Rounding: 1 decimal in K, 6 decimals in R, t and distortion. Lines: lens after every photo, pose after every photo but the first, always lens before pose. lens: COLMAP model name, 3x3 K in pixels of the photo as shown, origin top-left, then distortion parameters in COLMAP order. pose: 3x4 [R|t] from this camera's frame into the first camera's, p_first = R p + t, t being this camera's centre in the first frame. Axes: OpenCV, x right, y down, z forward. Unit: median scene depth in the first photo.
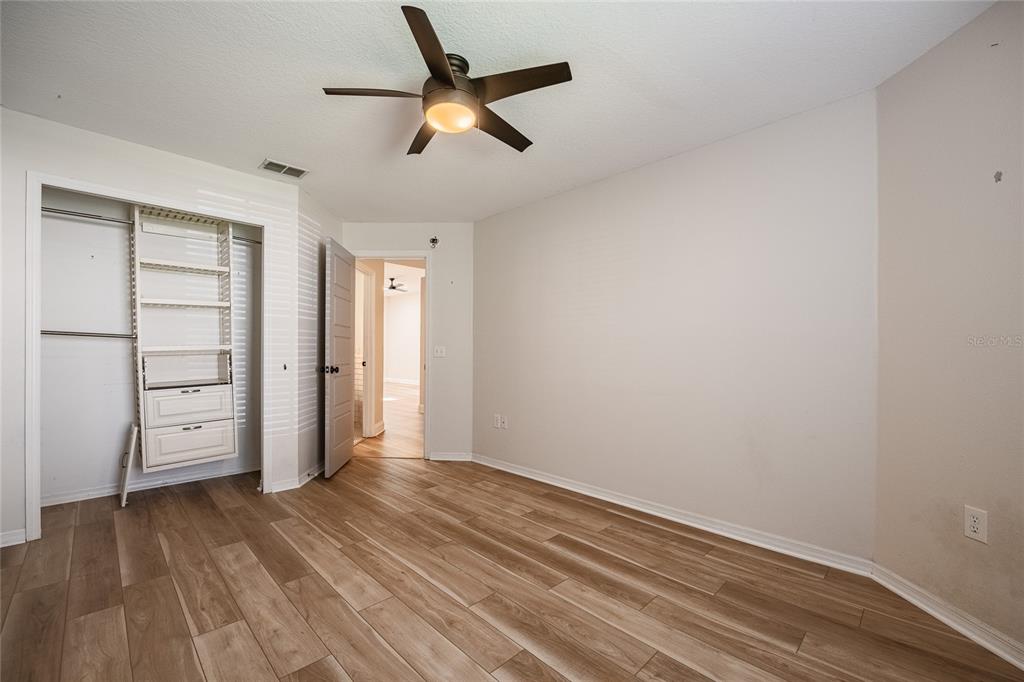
lens RADIAL K [[400.9, 0, 513.4], [0, 400.9, 333.9], [0, 0, 1]] dist [-0.013704, 0.000062]
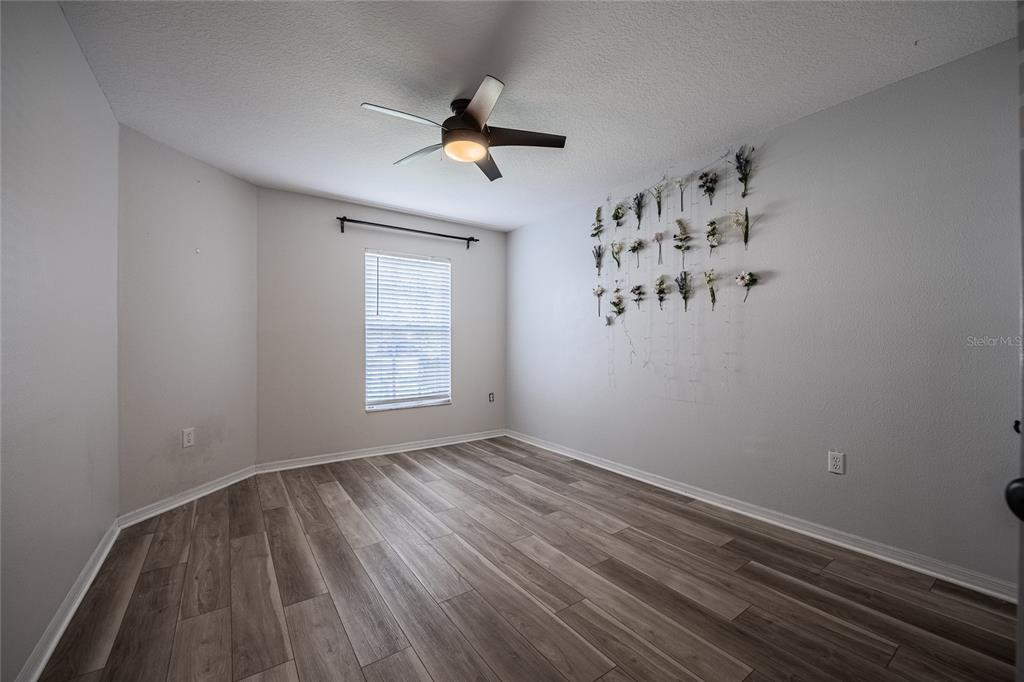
lens RADIAL K [[410.3, 0, 520.1], [0, 410.3, 339.1], [0, 0, 1]] dist [-0.000576, -0.000046]
pose [[-0.980954, -0.009198, 0.194021, -0.529073], [-0.019120, 0.998600, -0.049326, 0.087040], [-0.193296, -0.052096, -0.979756, 2.091985]]
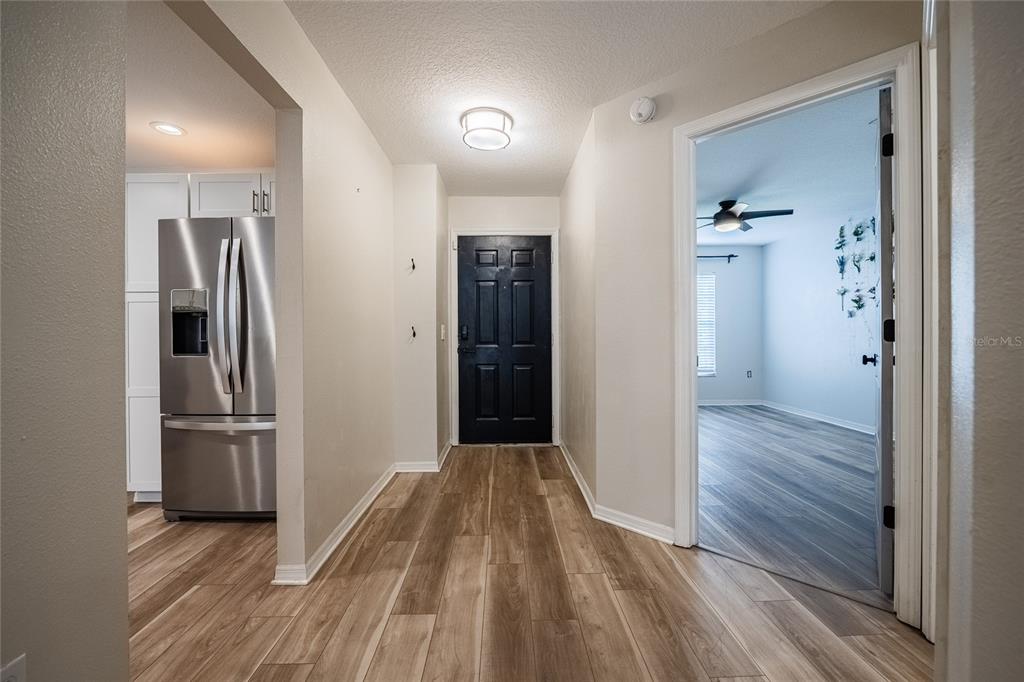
lens RADIAL K [[400.9, 0, 513.4], [0, 400.9, 333.9], [0, 0, 1]] dist [-0.013704, 0.000062]
pose [[-0.685488, -0.007543, 0.728045, -0.905372], [-0.039741, 0.998843, -0.027069, 0.164304], [-0.726999, -0.047488, -0.684994, 3.237931]]
